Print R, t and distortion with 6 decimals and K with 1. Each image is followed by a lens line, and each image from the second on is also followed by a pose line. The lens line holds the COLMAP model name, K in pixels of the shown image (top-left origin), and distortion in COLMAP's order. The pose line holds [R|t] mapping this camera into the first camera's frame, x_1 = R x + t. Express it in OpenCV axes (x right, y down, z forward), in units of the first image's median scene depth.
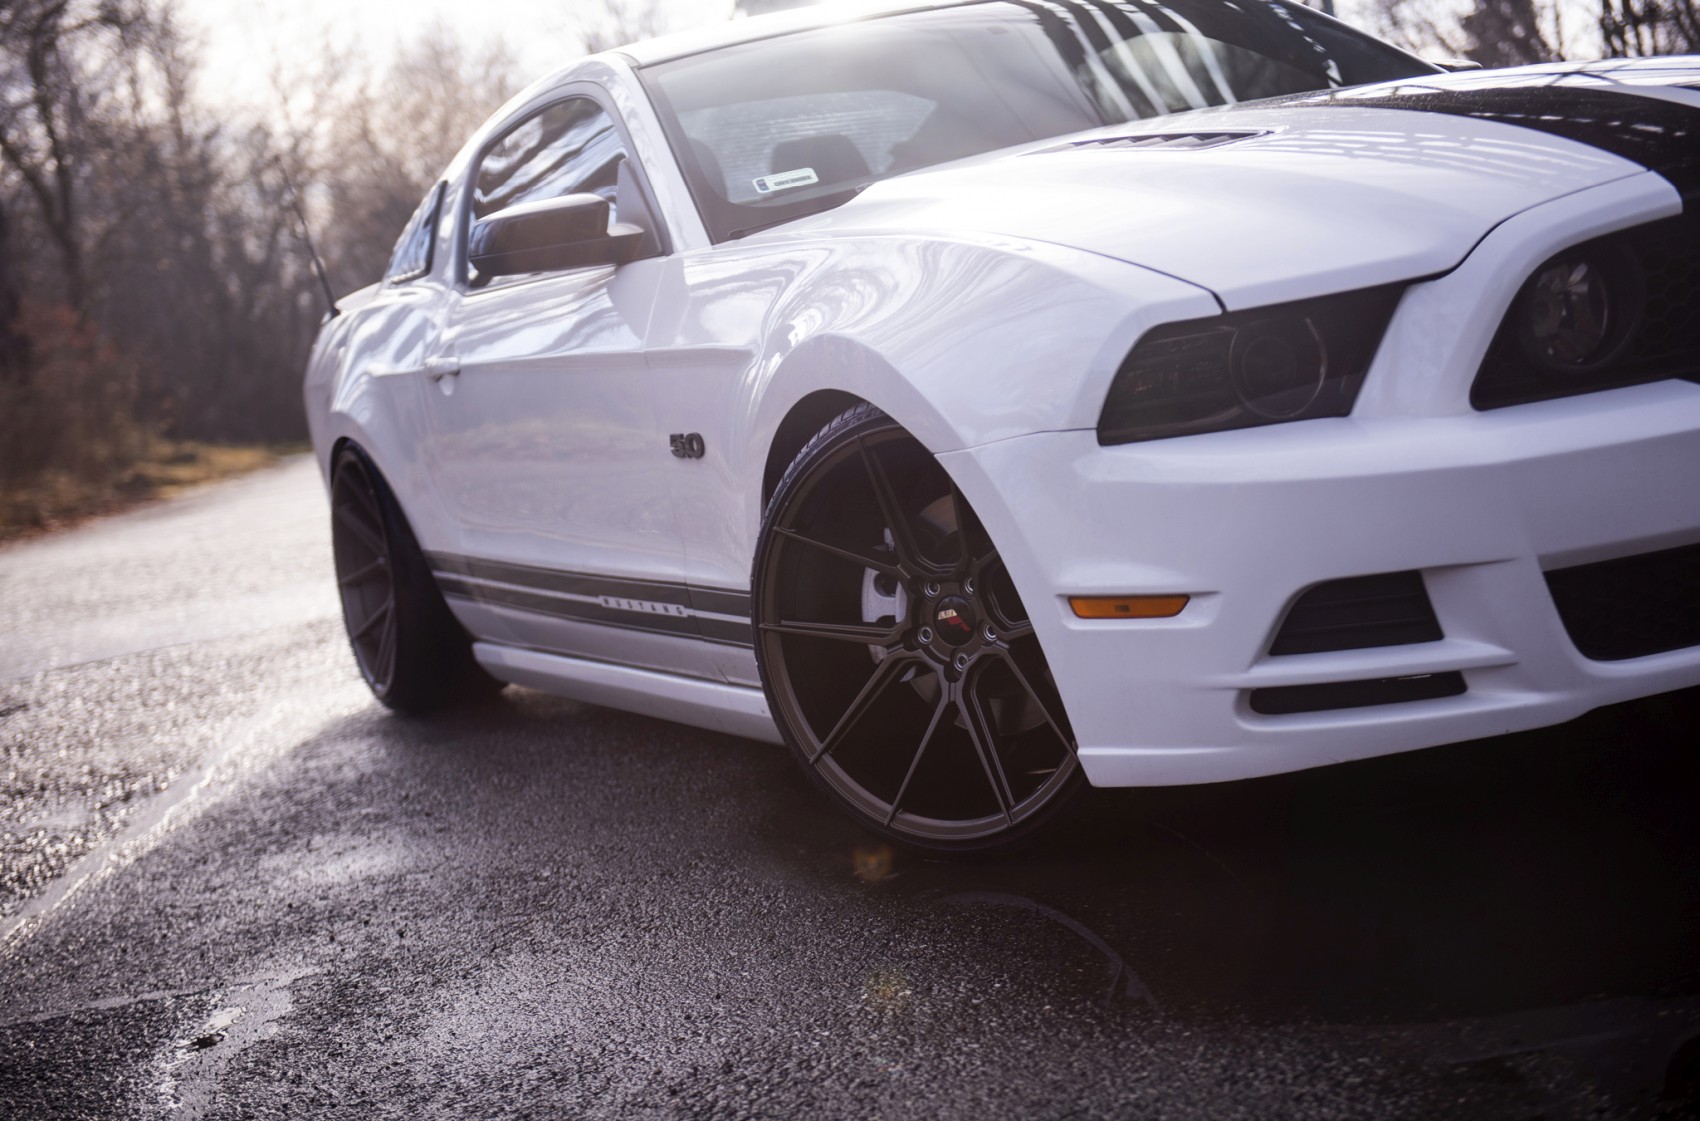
lens RADIAL K [[2821.2, 0, 850.0], [0, 2821.2, 560.5], [0, 0, 1]] dist [0.012939, 0.225630]
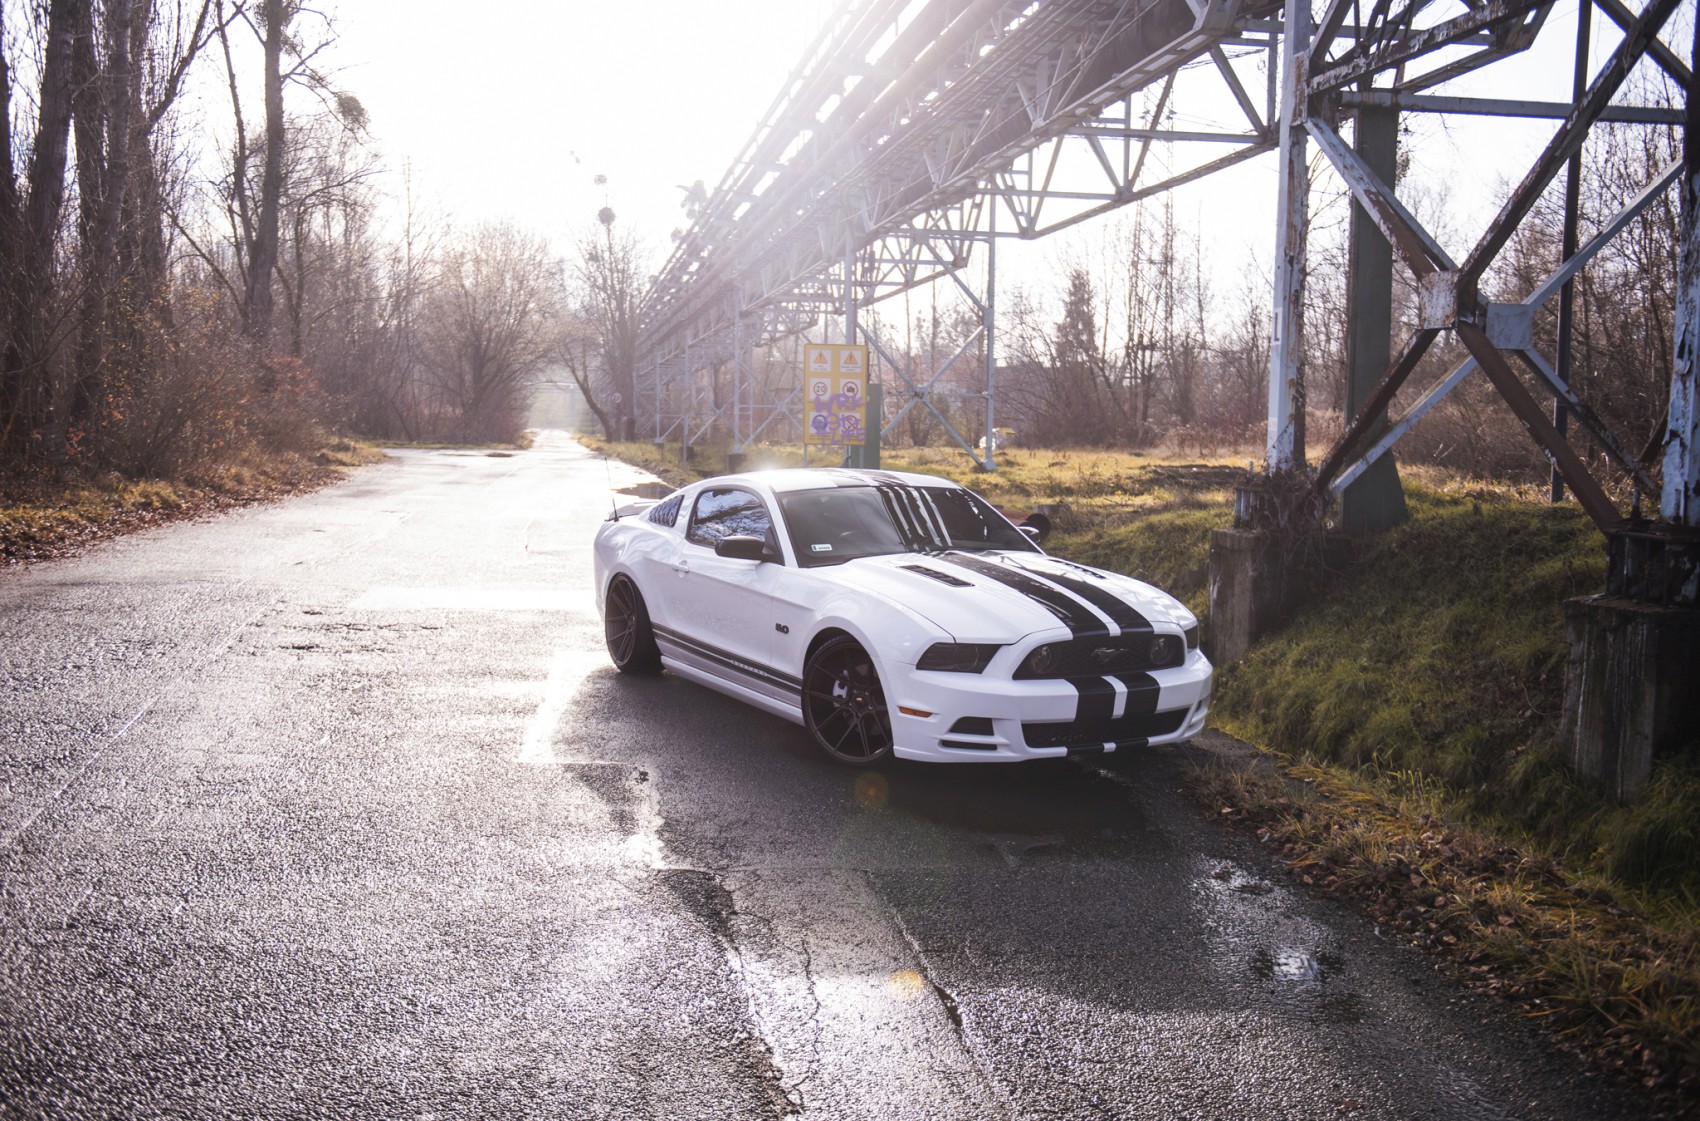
lens RADIAL K [[1695.3, 0, 850.0], [0, 1695.3, 560.5], [0, 0, 1]] dist [0.005161, 0.092425]
pose [[0.976135, 0.180837, 0.120241, -0.286726], [-0.181417, 0.983387, -0.006199, -0.148303], [-0.119364, -0.015763, 0.992725, -1.197458]]
